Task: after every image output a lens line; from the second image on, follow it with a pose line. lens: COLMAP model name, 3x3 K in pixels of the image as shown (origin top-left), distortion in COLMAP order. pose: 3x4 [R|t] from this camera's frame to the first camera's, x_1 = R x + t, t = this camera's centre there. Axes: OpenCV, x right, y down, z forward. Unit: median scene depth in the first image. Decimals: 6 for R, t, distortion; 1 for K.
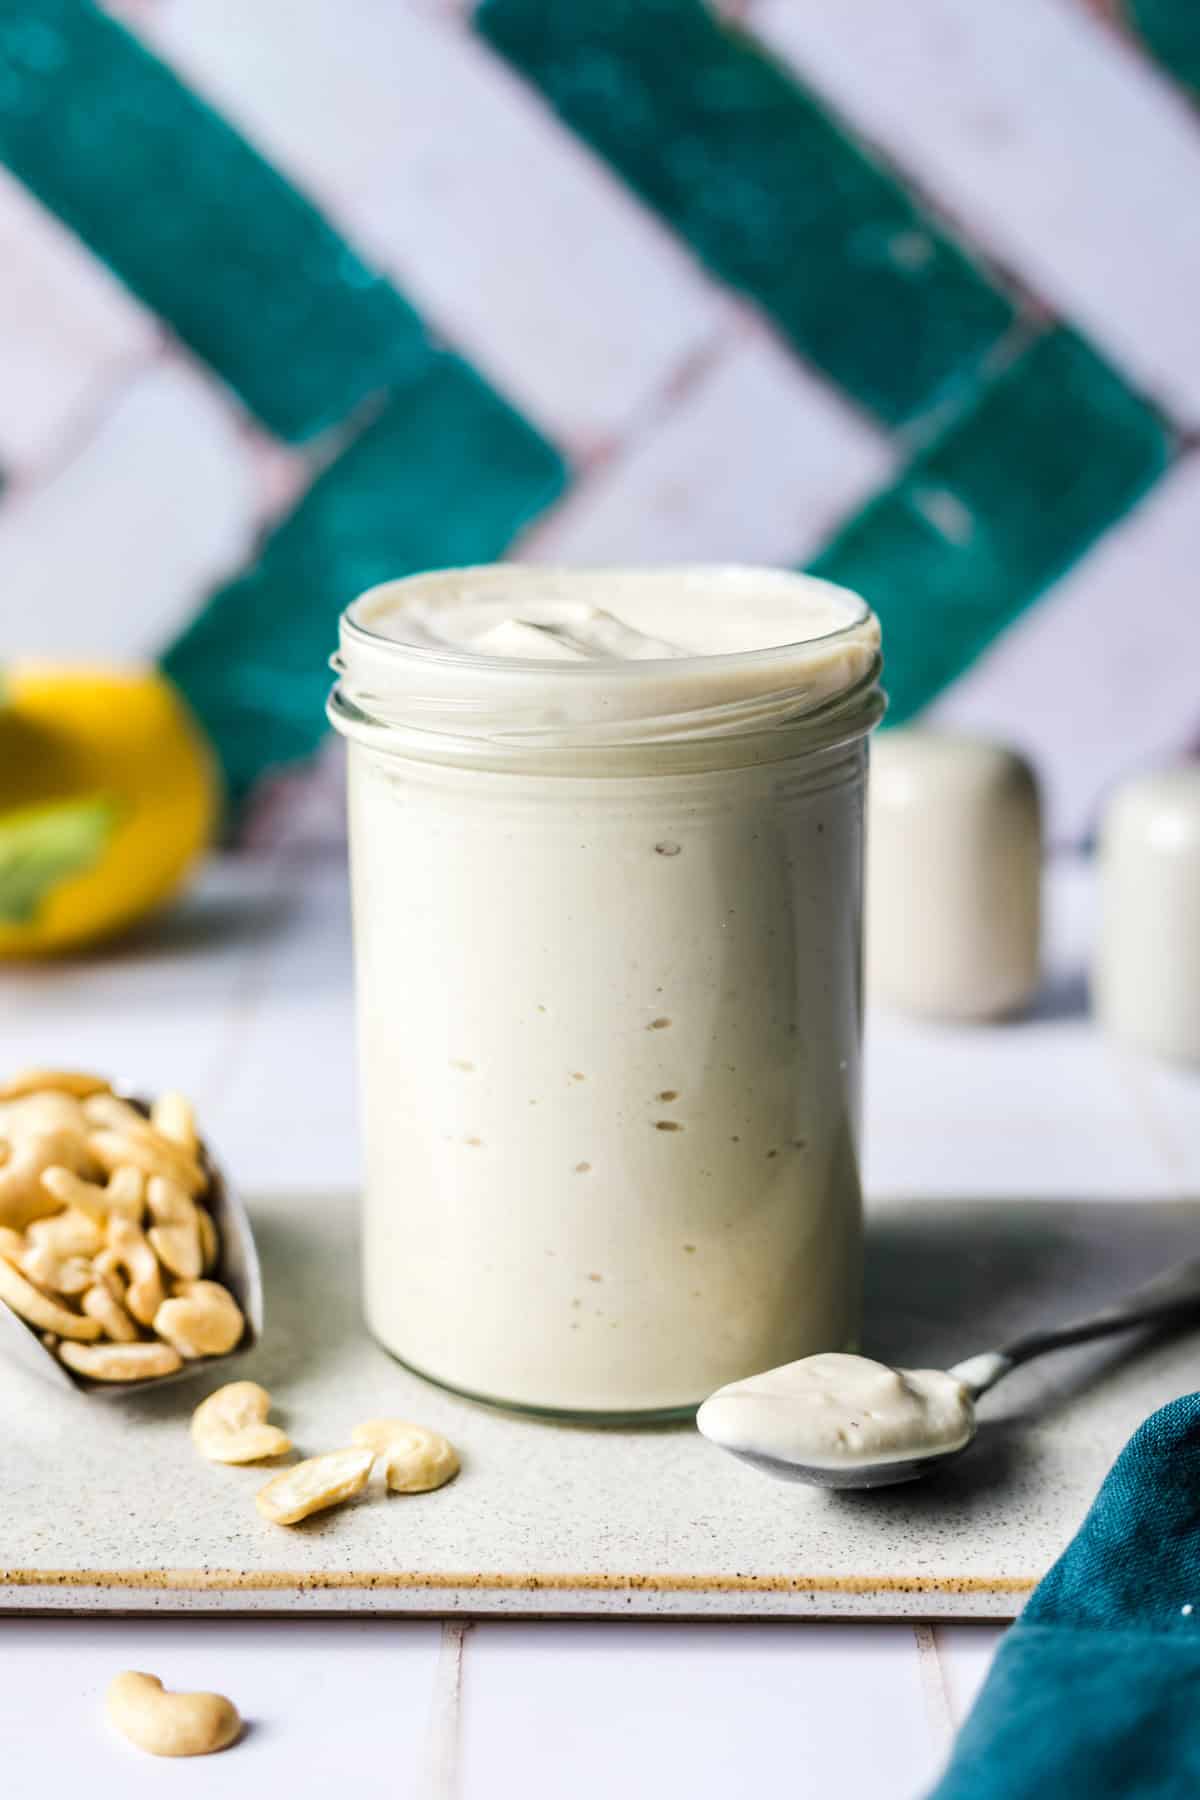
lens RADIAL K [[2675.5, 0, 600.0], [0, 2675.5, 900.0], [0, 0, 1]] dist [-0.002985, -0.023835]
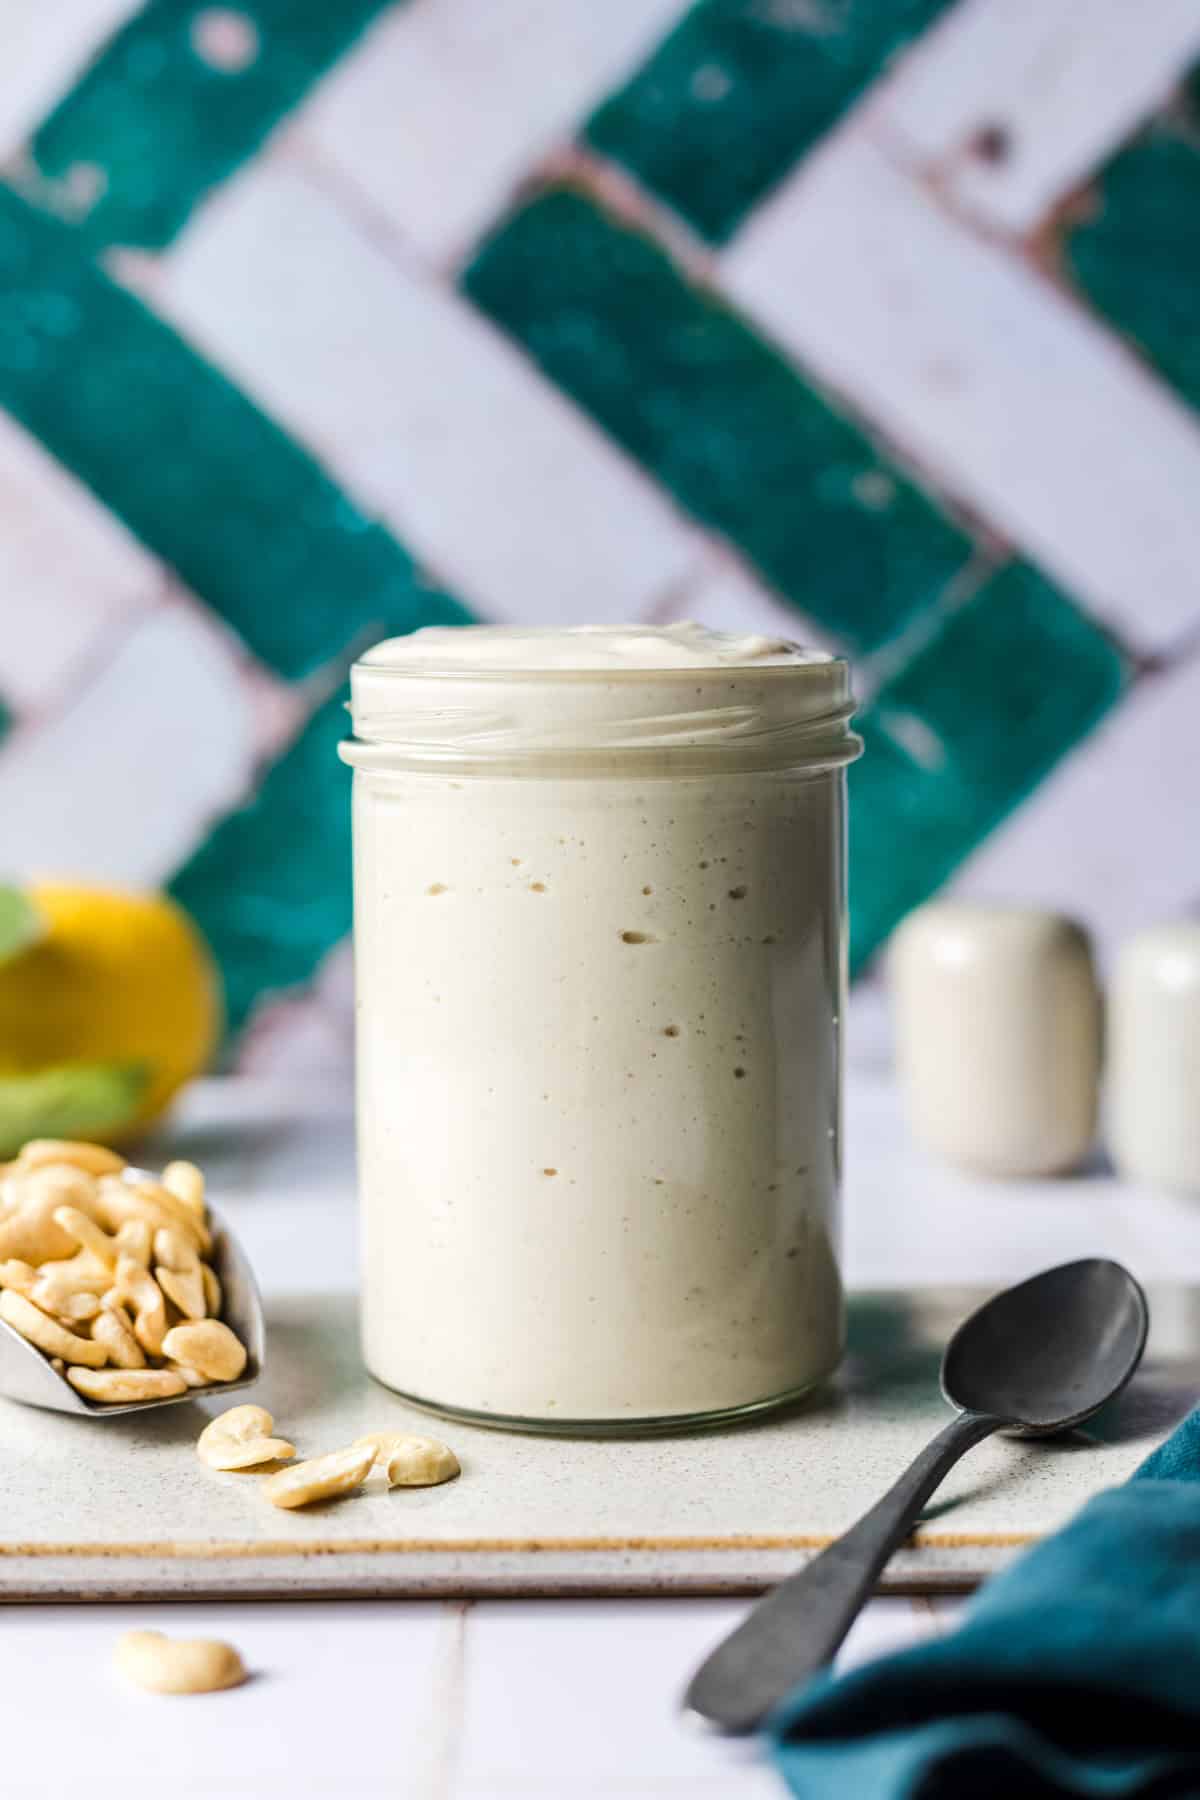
lens RADIAL K [[2675.5, 0, 600.0], [0, 2675.5, 900.0], [0, 0, 1]] dist [-0.002985, -0.023835]
pose [[0.999888, -0.013760, 0.005950, -0.001945], [0.014542, 0.986736, -0.161678, 0.155627], [-0.003646, 0.161747, 0.986826, -0.040867]]
